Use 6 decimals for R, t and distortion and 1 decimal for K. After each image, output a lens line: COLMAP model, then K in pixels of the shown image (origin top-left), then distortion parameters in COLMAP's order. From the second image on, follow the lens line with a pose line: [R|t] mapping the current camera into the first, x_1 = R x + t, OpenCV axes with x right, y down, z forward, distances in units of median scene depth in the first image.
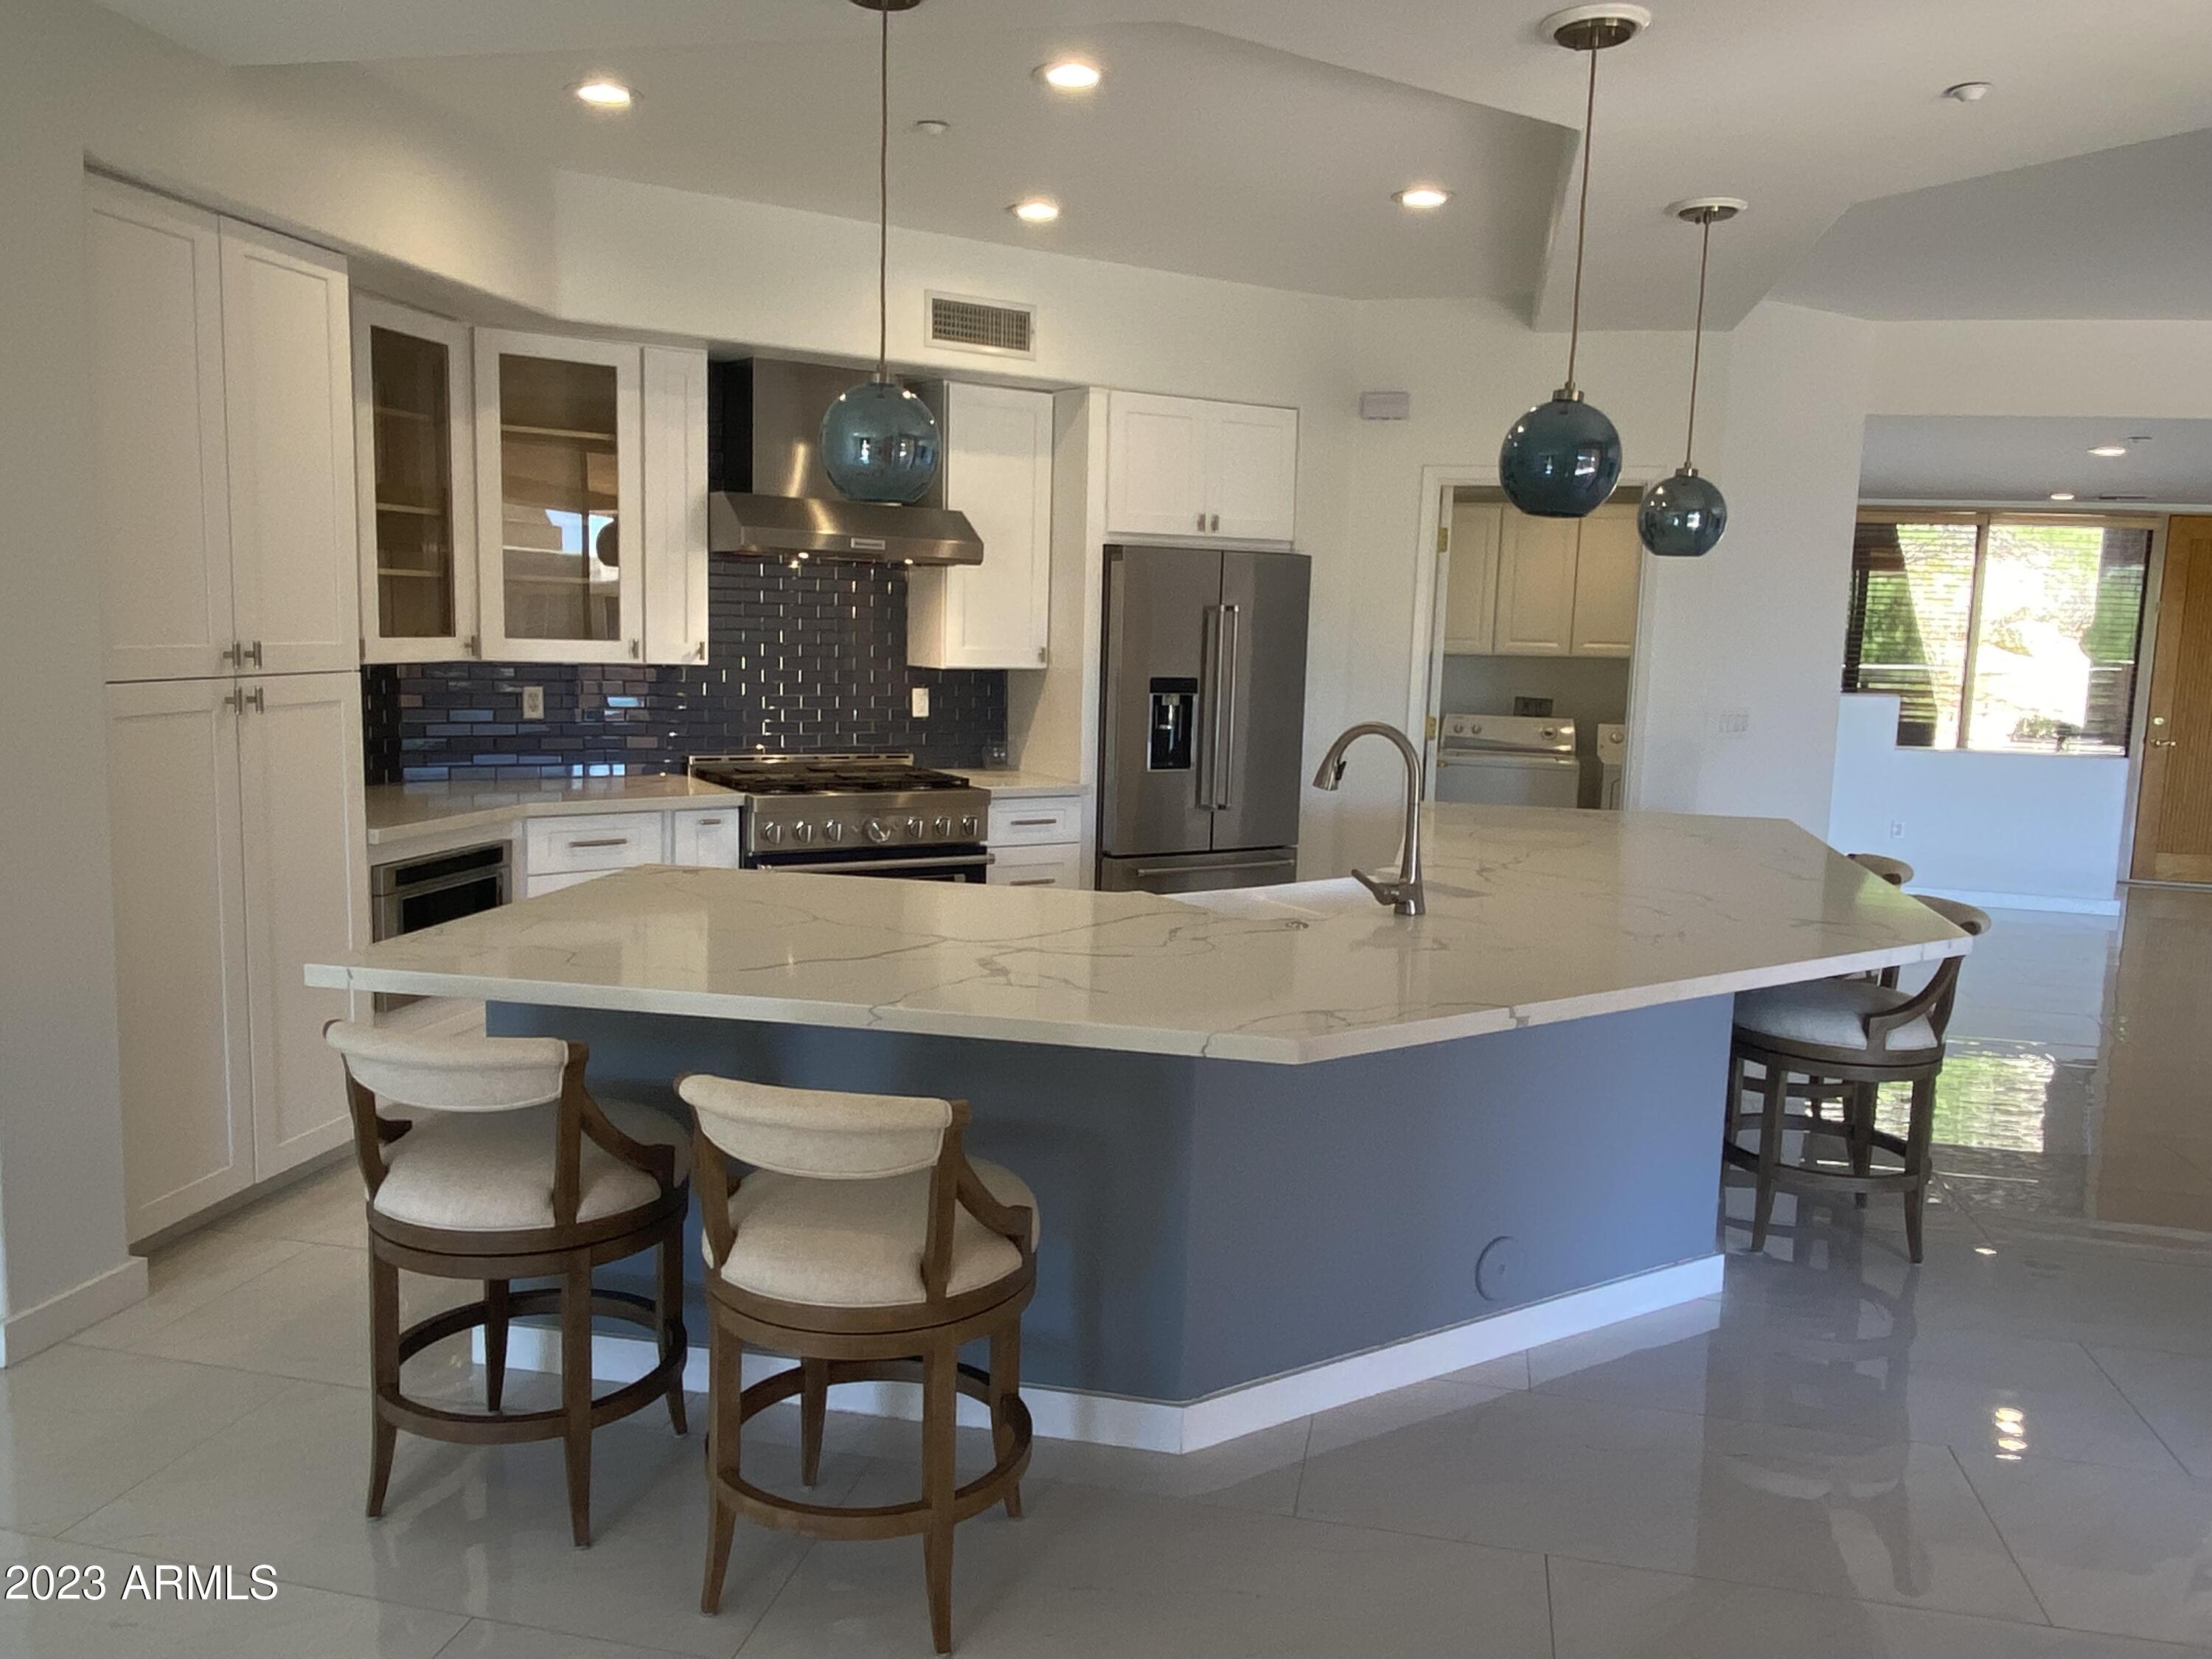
lens RADIAL K [[1594.4, 0, 1106.0], [0, 1594.4, 829.5], [0, 0, 1]] dist [0.049886, 0.000136]
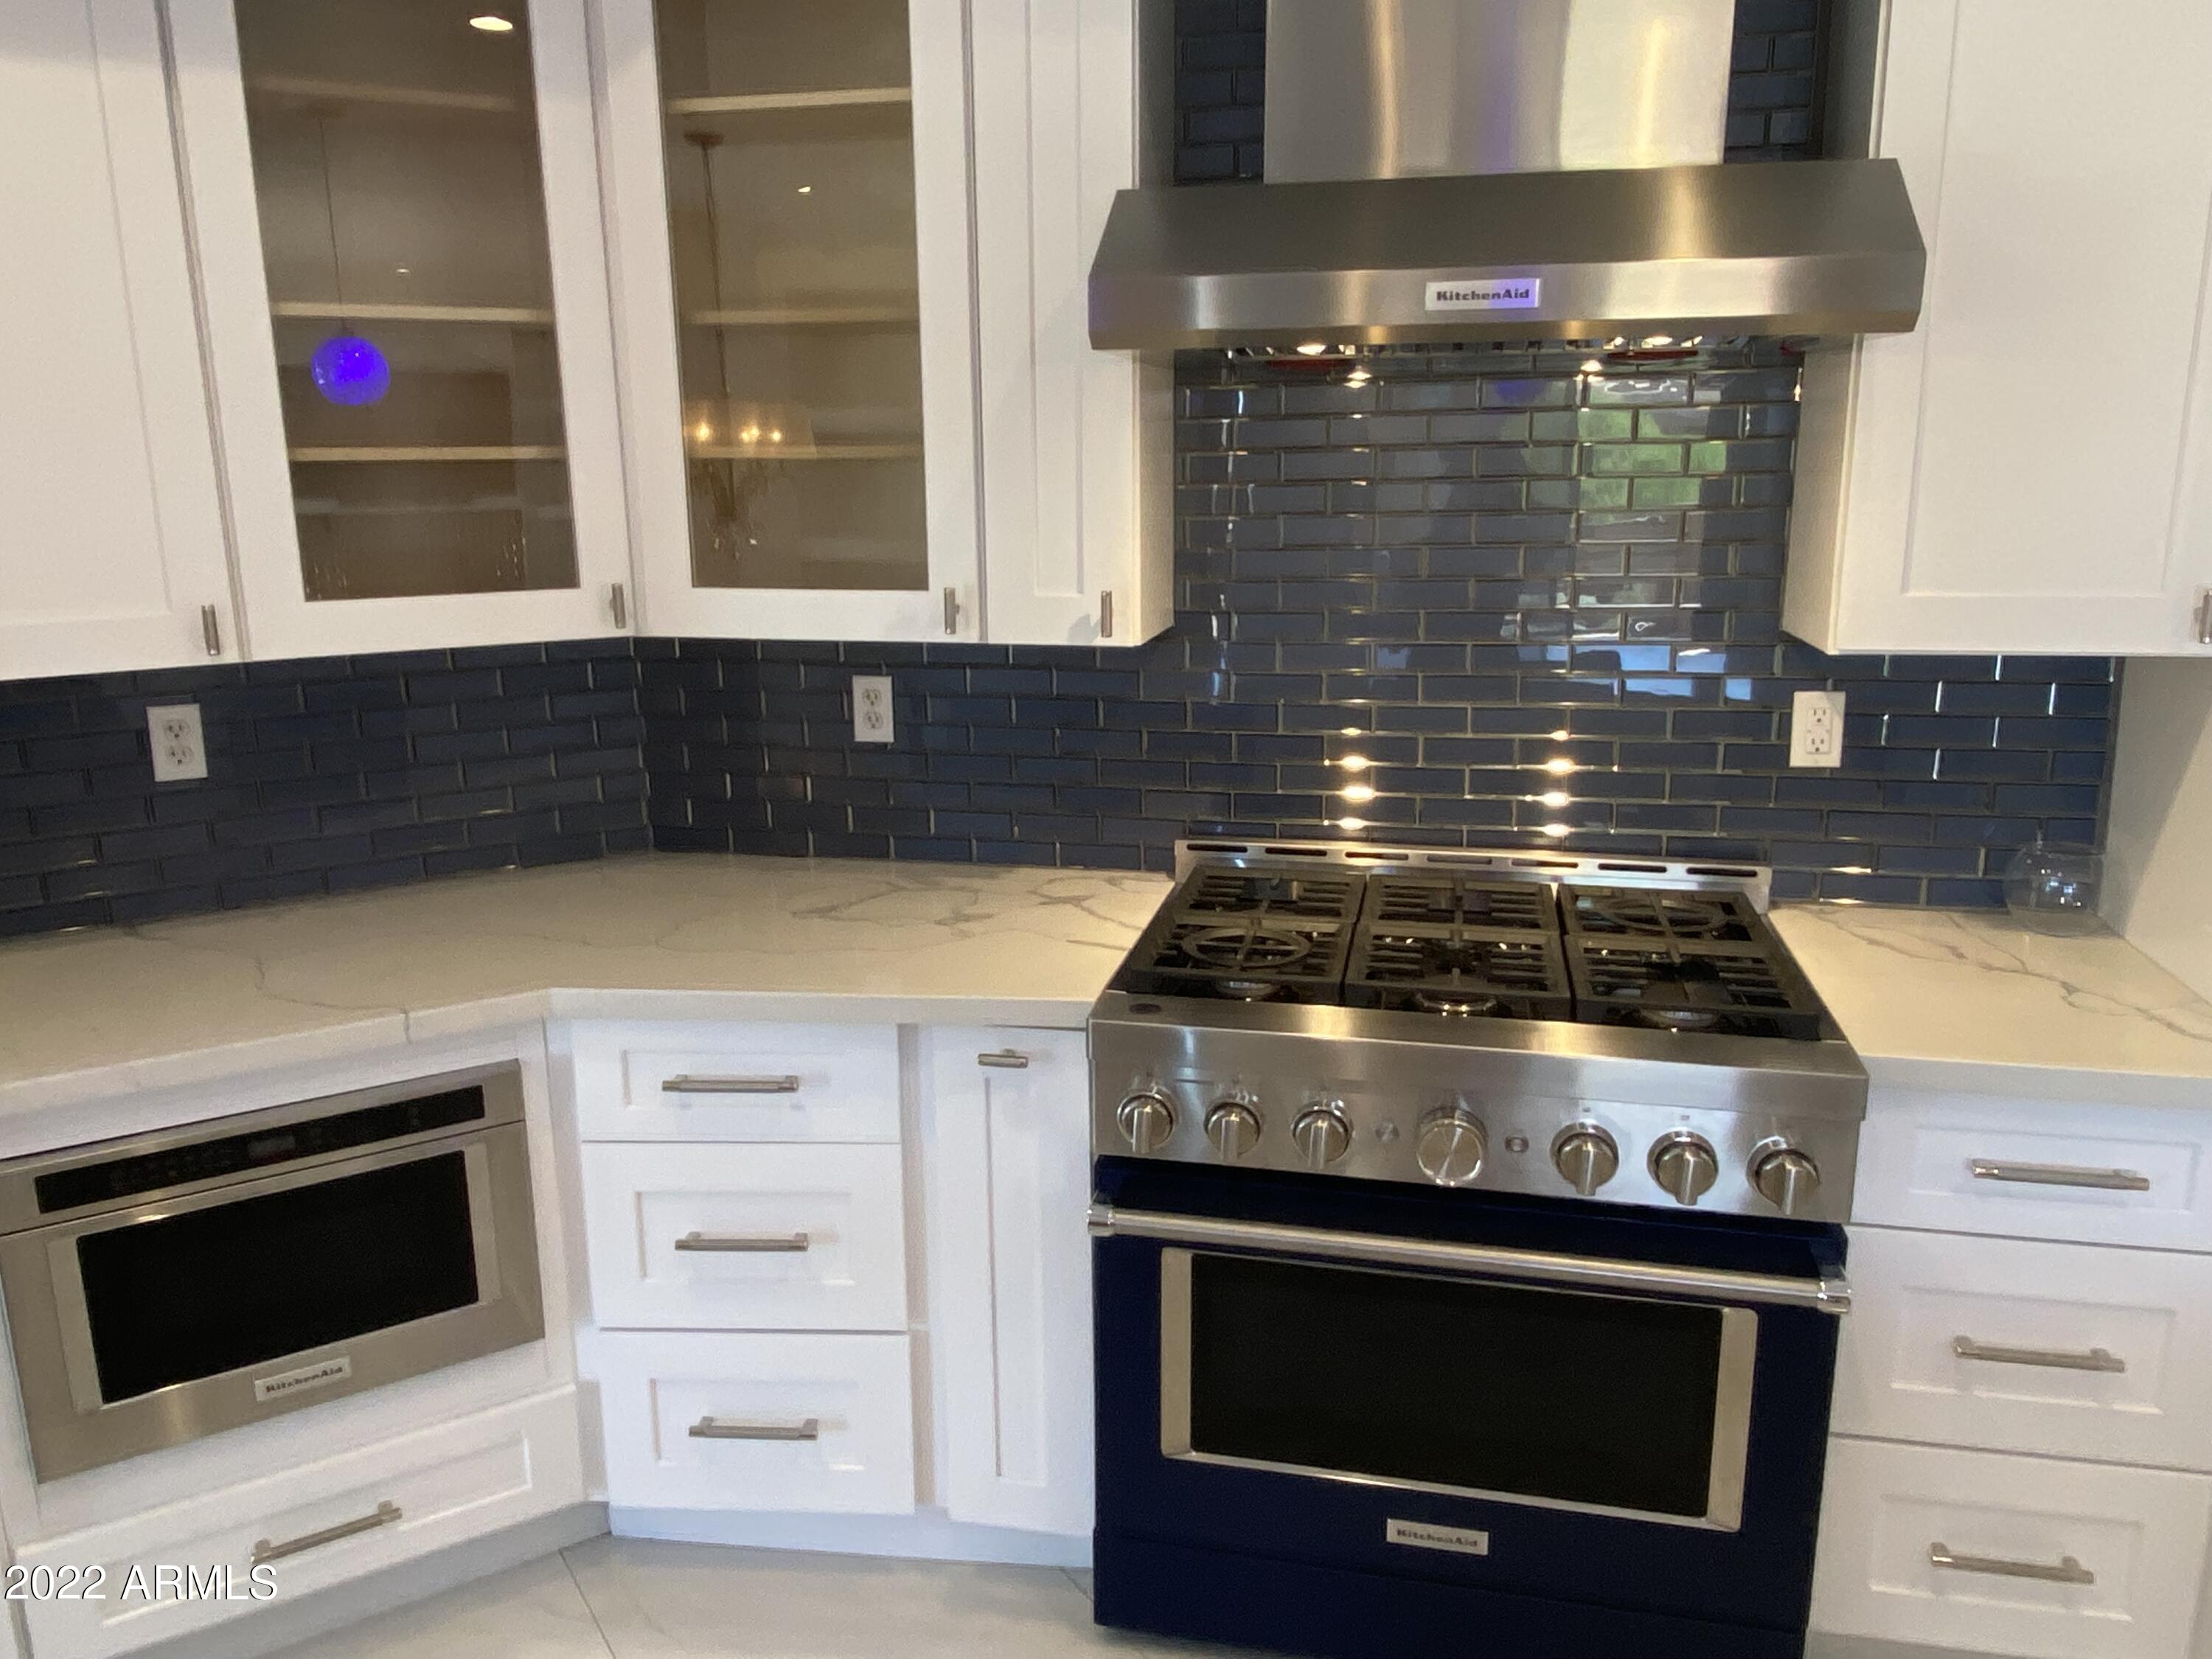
lens RADIAL K [[1594.4, 0, 1106.0], [0, 1594.4, 829.5], [0, 0, 1]] dist [0.049886, 0.000136]
pose [[0.710537, 0.121548, -0.693083, 0.035377], [-0.059328, 0.991809, 0.113115, -0.105413], [0.701155, -0.039253, 0.711928, 0.725089]]
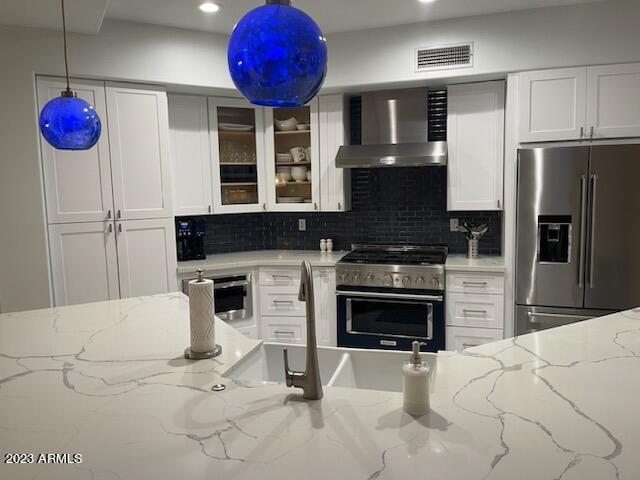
lens RADIAL K [[464.2, 0, 320.0], [0, 464.2, 240.0], [0, 0, 1]] dist [-0.004630, -0.001481]
pose [[0.656223, 0.038588, -0.753579, 0.314756], [-0.057784, 0.998329, 0.000802, -0.055879], [0.752351, 0.043019, 0.657357, 0.483201]]
